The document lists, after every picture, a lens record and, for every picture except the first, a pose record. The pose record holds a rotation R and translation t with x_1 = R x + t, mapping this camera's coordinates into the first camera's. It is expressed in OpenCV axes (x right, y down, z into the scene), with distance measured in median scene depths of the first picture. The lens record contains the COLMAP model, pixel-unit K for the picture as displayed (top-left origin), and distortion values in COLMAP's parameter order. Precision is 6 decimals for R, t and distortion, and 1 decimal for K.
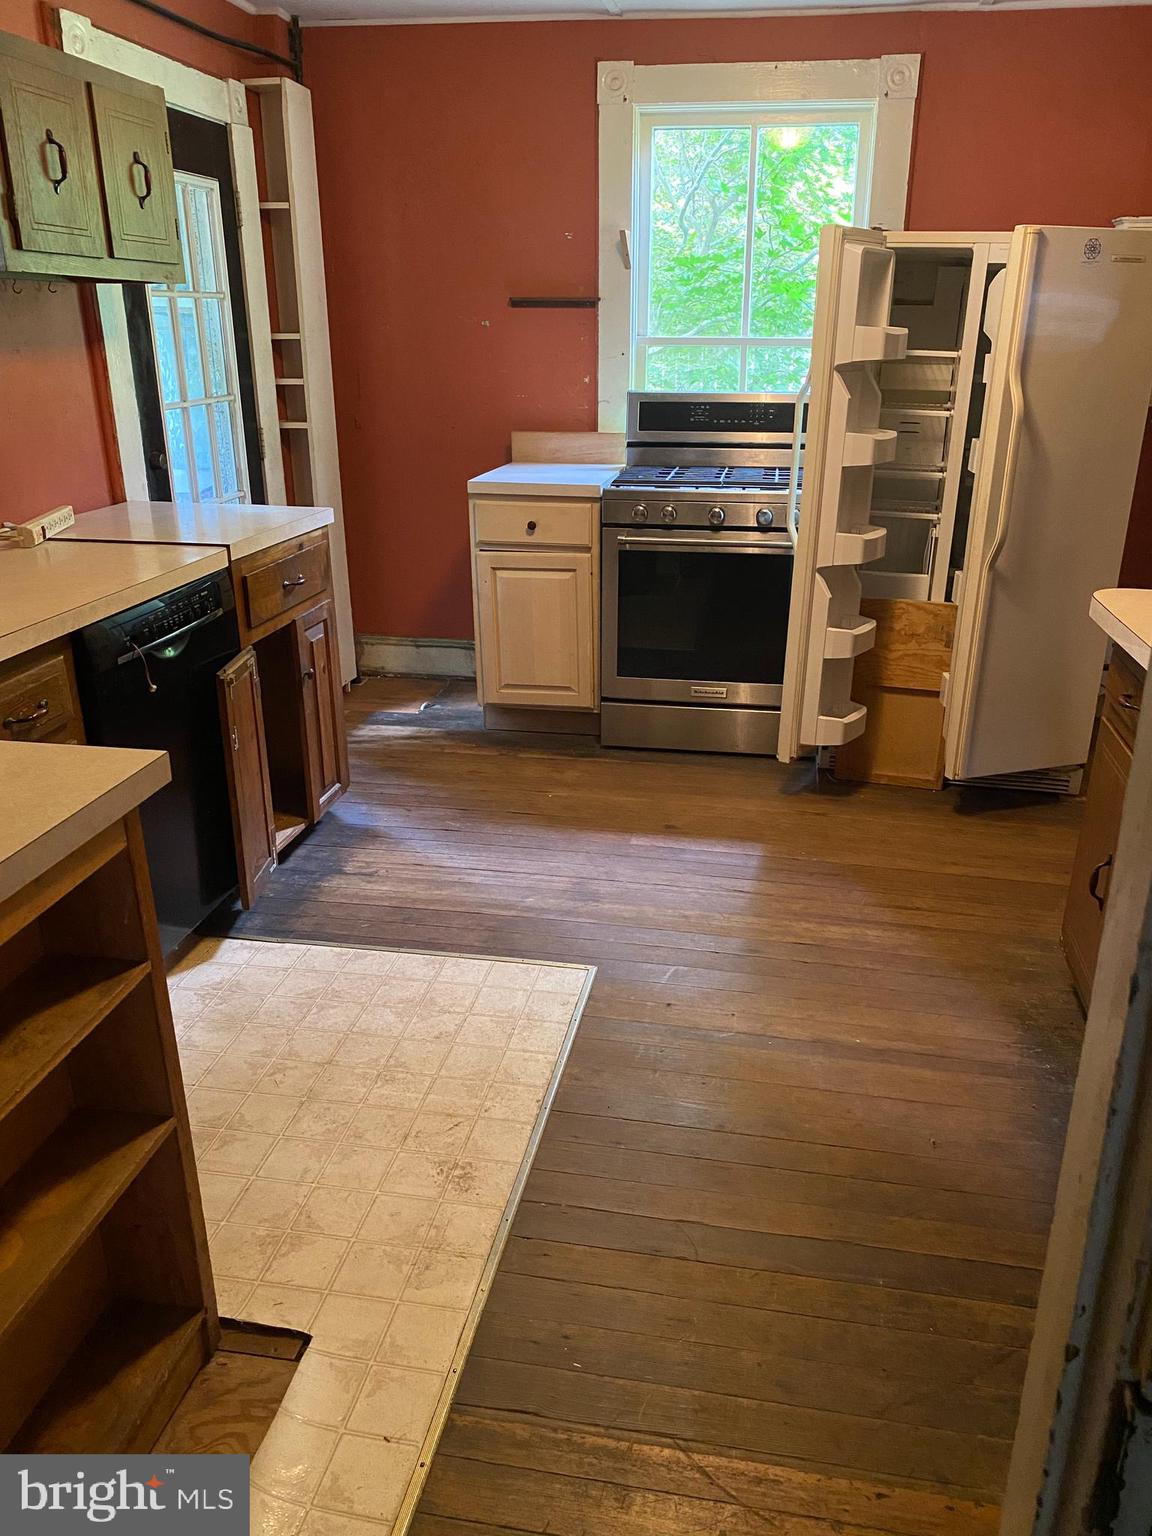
lens RADIAL K [[1167.2, 0, 579.6], [0, 1167.2, 758.3], [0, 0, 1]] dist [0.004998, -0.006764]
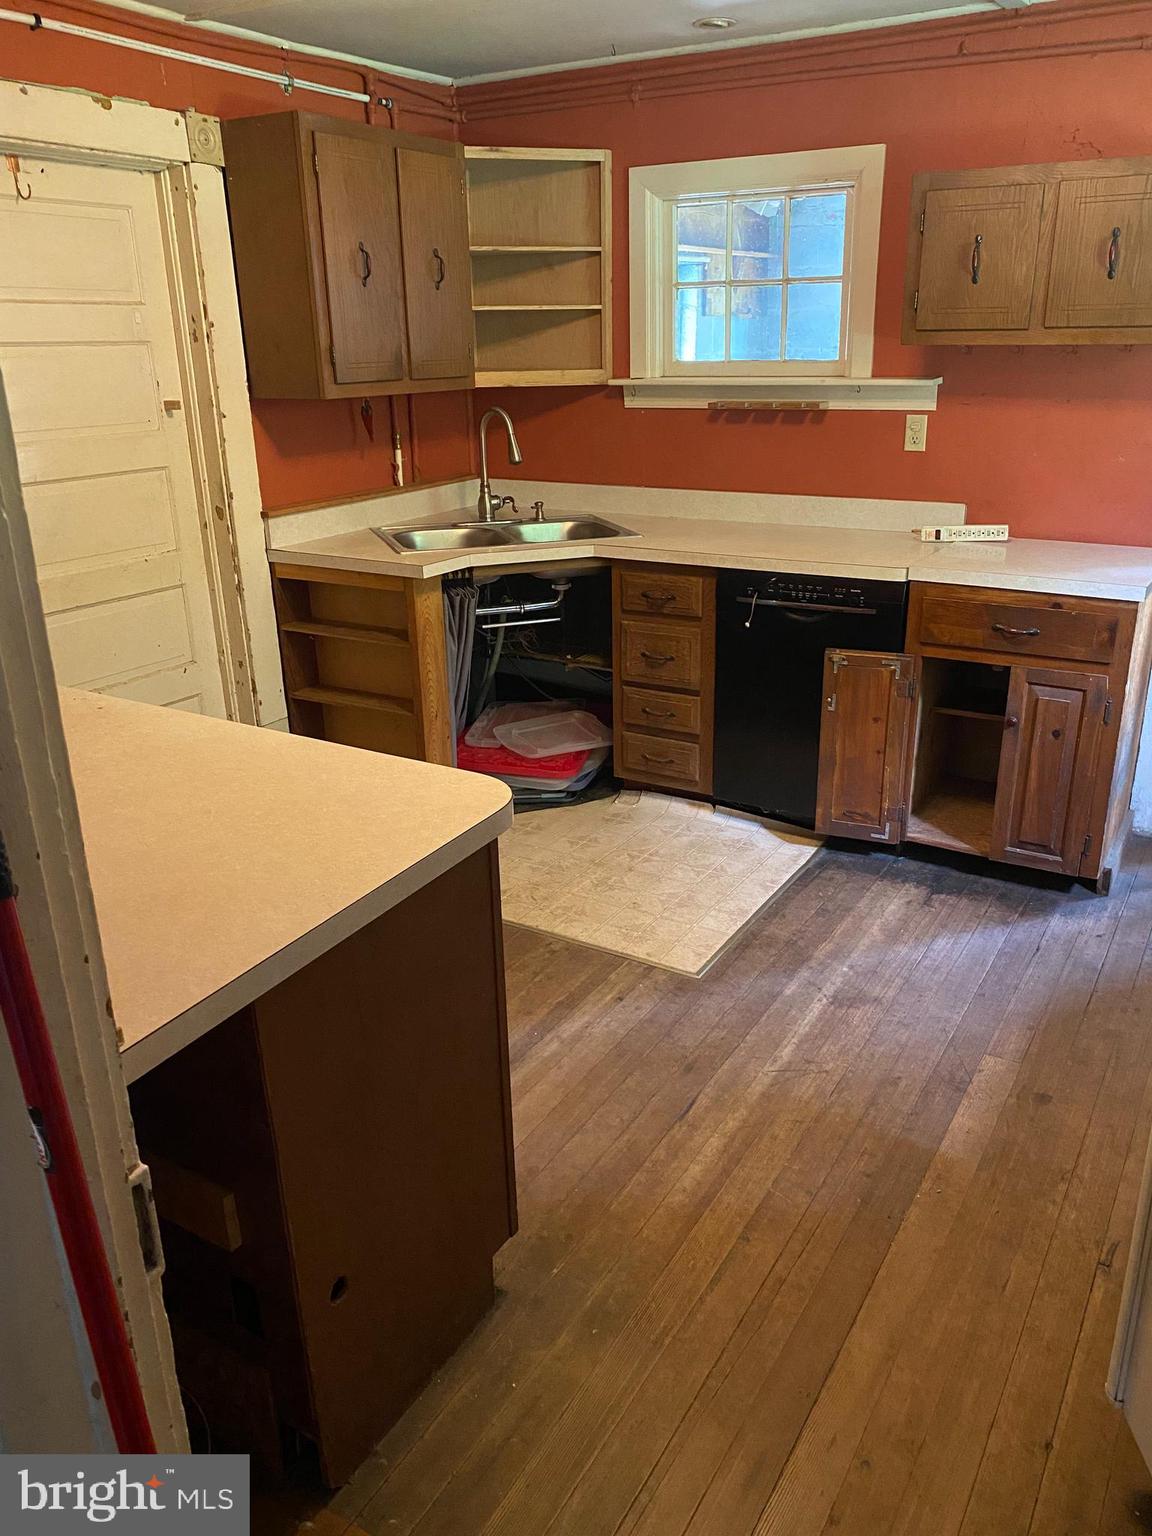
lens RADIAL K [[1167.2, 0, 579.6], [0, 1167.2, 758.3], [0, 0, 1]] dist [0.004998, -0.006764]
pose [[-0.358010, 0.319359, -0.877404, 0.906965], [-0.315560, 0.843015, 0.435601, -0.415119], [0.878778, 0.432823, -0.201030, 0.987418]]
